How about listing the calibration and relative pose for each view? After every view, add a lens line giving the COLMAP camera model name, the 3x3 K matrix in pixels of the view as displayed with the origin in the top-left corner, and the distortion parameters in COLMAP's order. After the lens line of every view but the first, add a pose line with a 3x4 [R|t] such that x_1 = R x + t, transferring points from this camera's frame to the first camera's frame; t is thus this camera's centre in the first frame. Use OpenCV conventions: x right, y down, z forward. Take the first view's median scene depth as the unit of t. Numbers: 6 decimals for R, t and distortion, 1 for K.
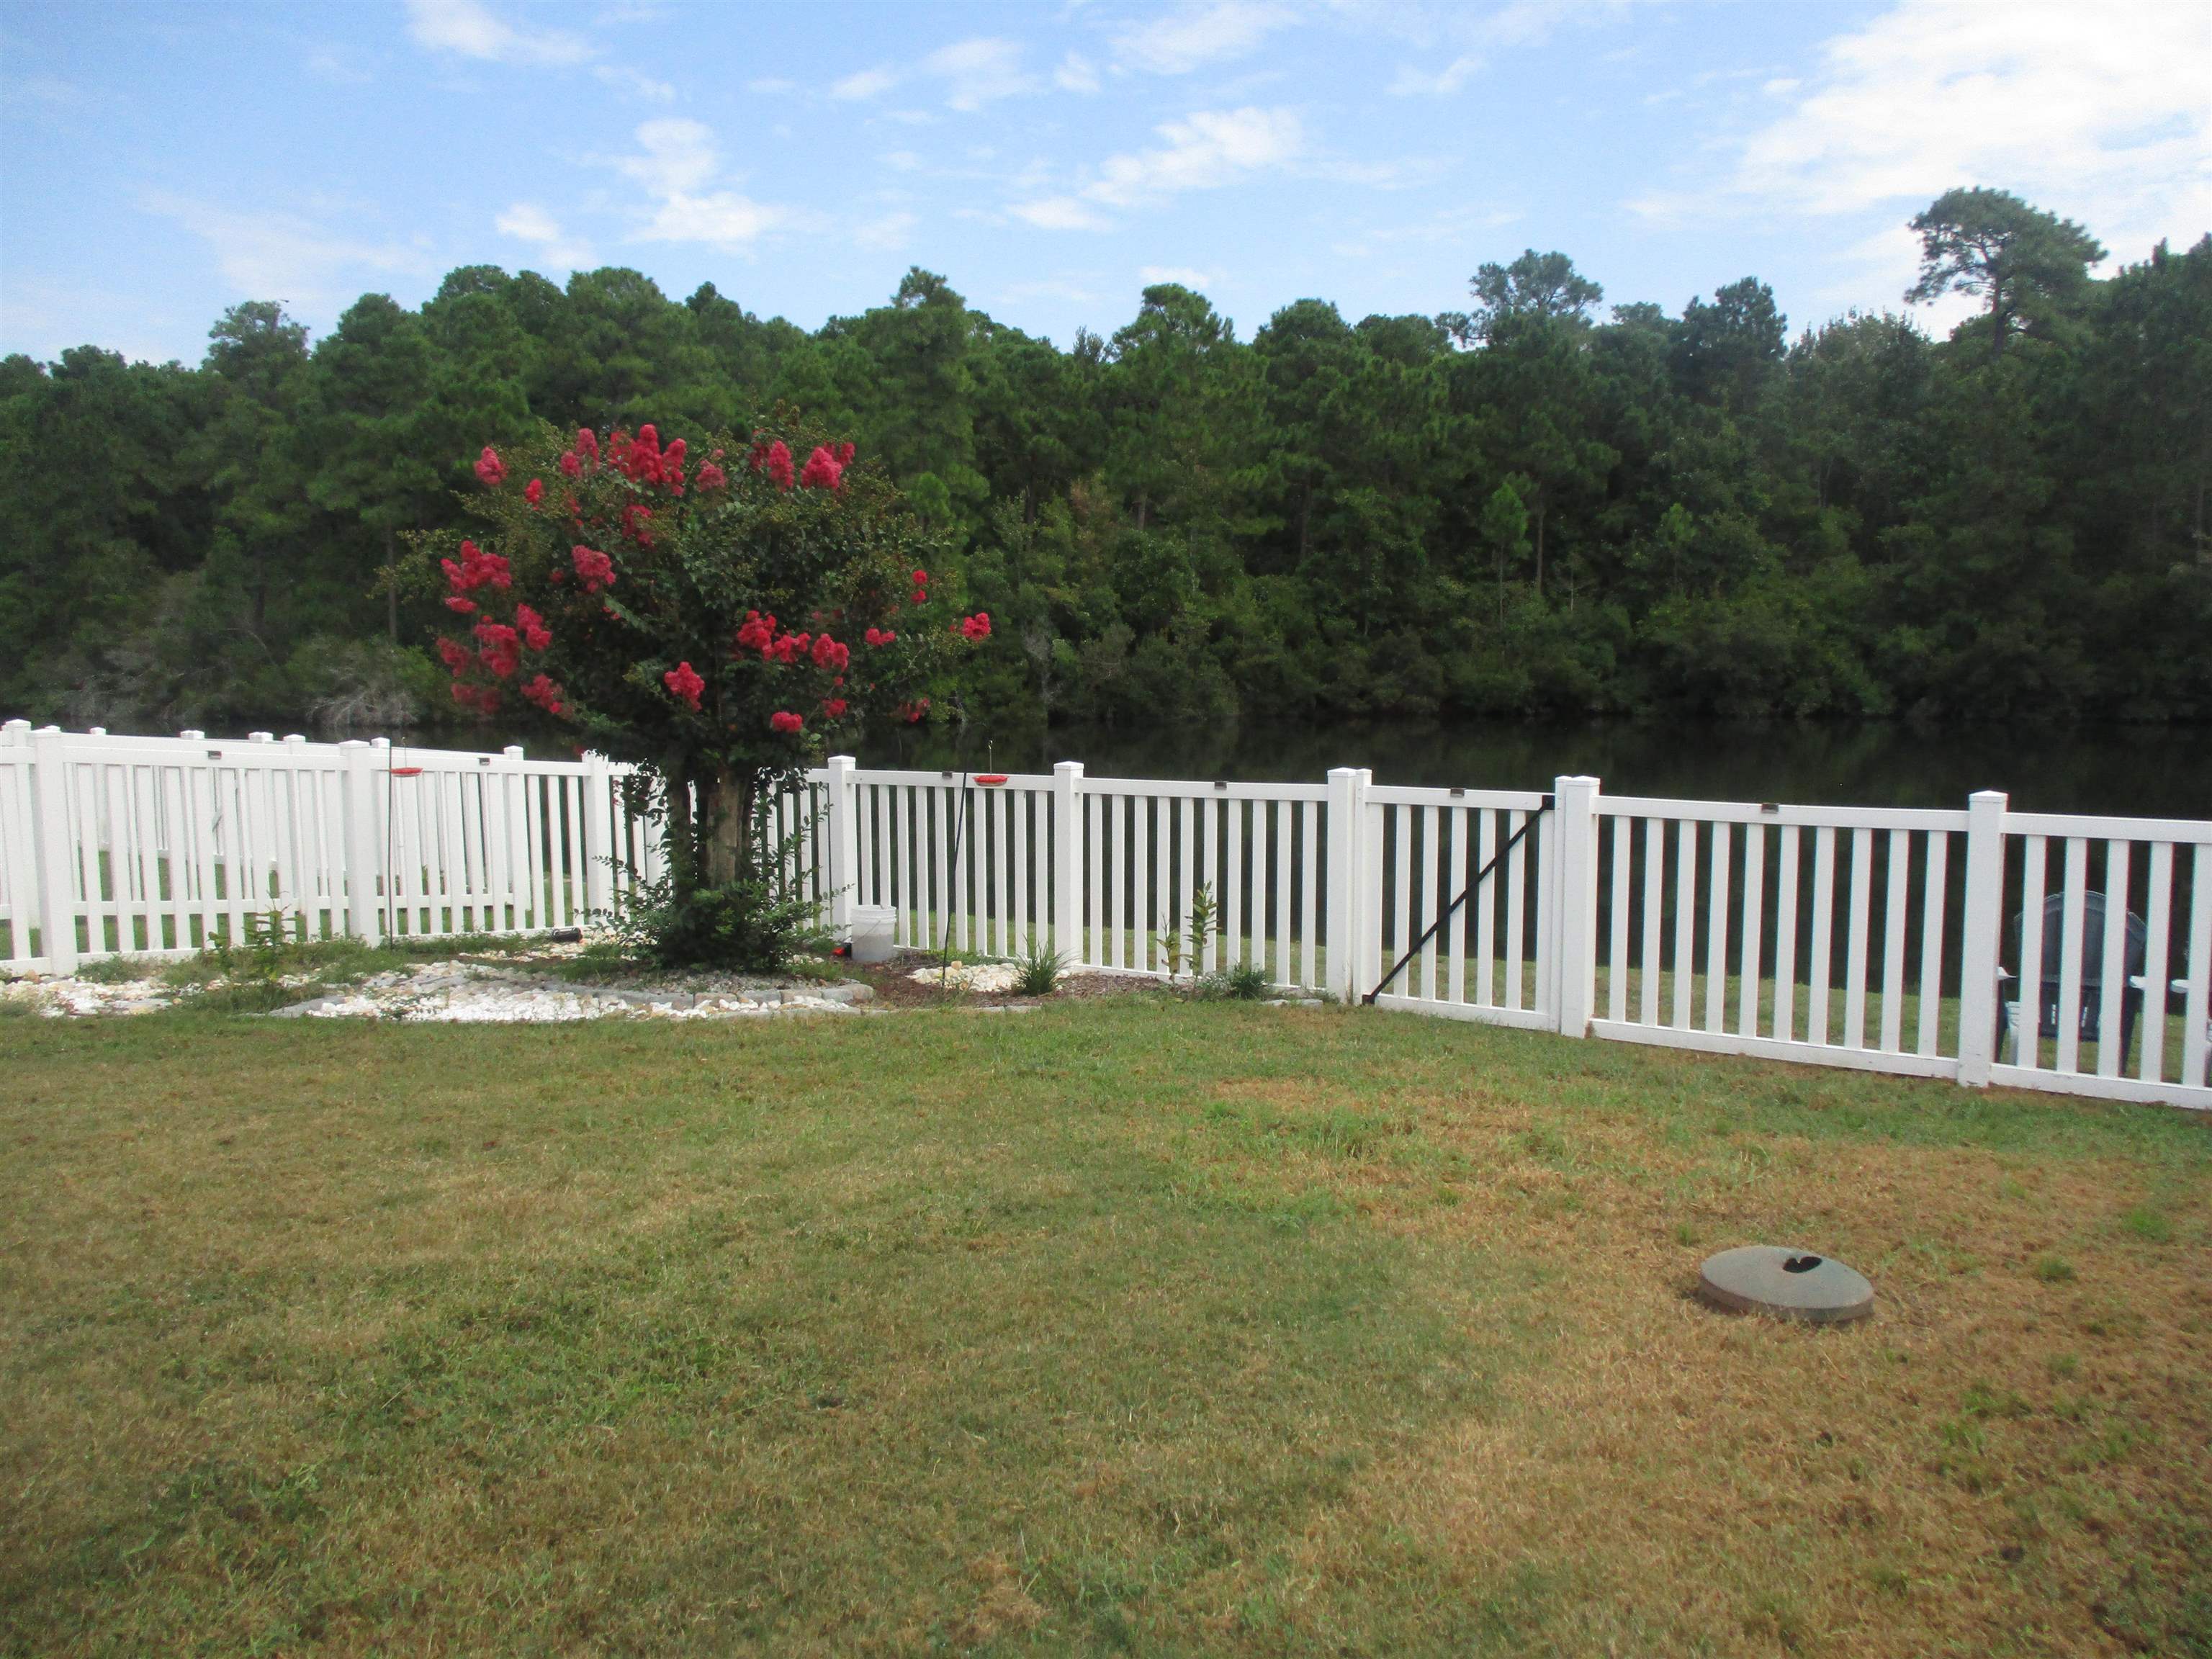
lens RADIAL K [[1845.8, 0, 1113.9], [0, 1845.8, 825.5], [0, 0, 1]] dist [-0.020971, 0.005979]
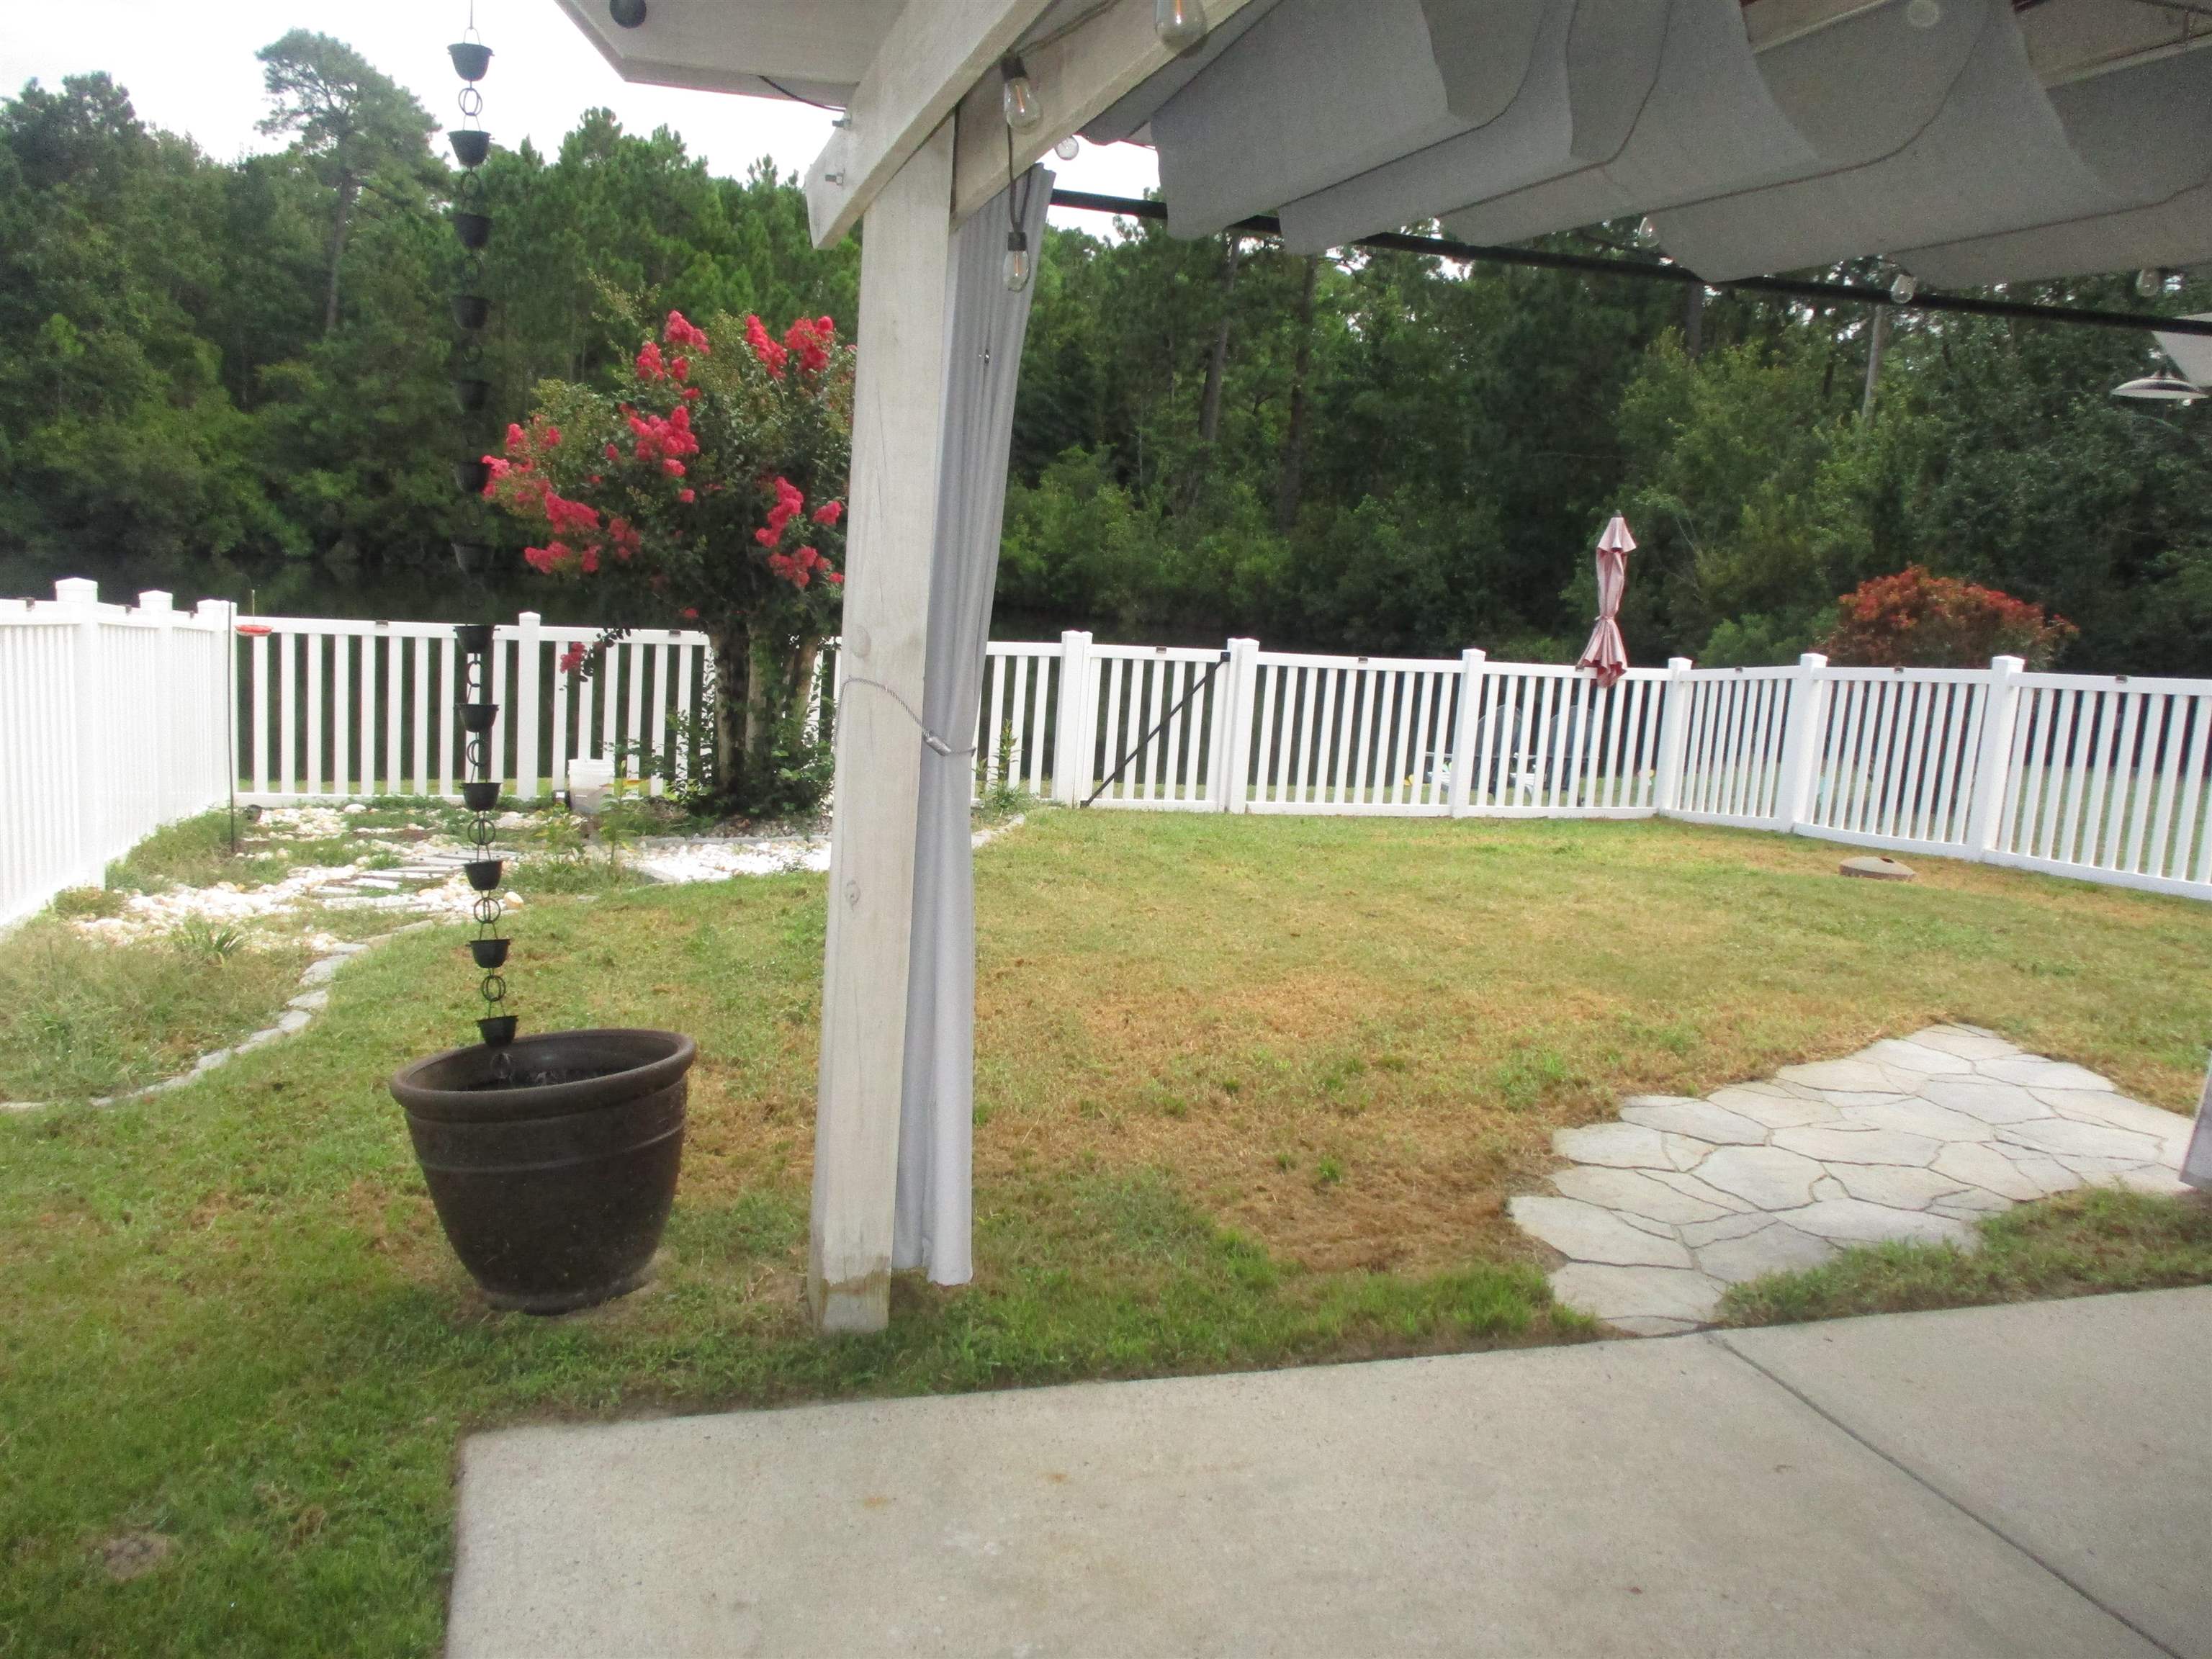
lens RADIAL K [[1845.8, 0, 1122.9], [0, 1845.8, 834.2], [0, 0, 1]] dist [-0.020971, 0.005979]
pose [[0.577203, -0.087073, 0.811945, -0.155559], [0.011287, 0.995055, 0.098685, -0.002864], [-0.816523, -0.047797, 0.575331, 0.041004]]
